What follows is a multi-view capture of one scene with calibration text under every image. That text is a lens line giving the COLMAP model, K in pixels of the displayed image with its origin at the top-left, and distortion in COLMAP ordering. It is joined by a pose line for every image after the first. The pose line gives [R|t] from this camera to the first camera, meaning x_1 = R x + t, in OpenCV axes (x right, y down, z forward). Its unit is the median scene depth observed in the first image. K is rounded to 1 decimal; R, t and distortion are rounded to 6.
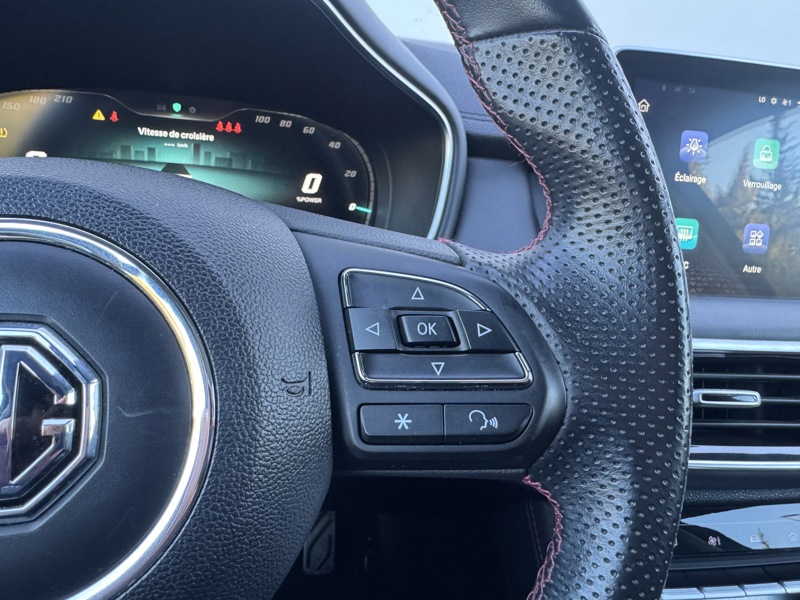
lens RADIAL K [[691.9, 0, 382.8], [0, 691.9, 299.5], [0, 0, 1]] dist [0.080365, -0.188912]
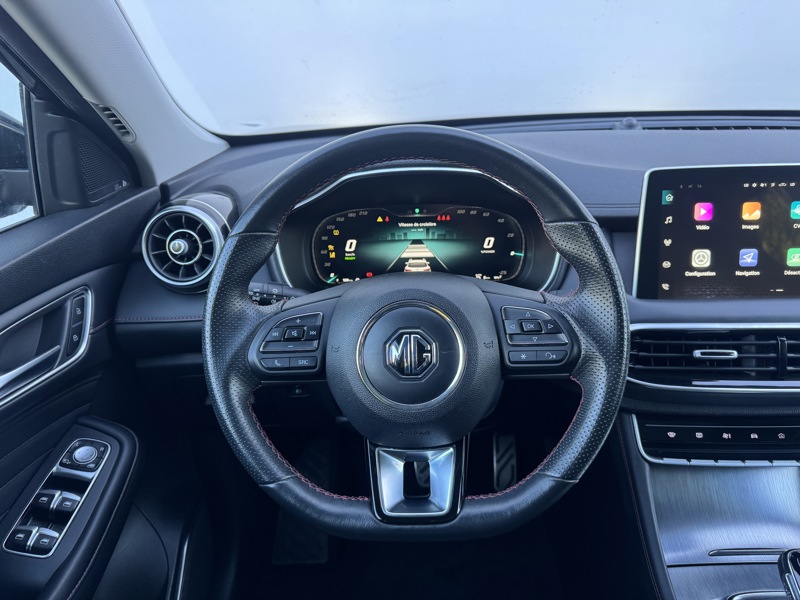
lens RADIAL K [[533.9, 0, 400.0], [0, 533.9, 300.0], [0, 0, 1]] dist [0.006485, -0.002995]
pose [[0.962293, -0.042763, -0.268633, 0.107591], [0.044394, 0.999014, -0.000002, -0.071973], [0.268368, -0.011924, 0.963243, -1.032651]]
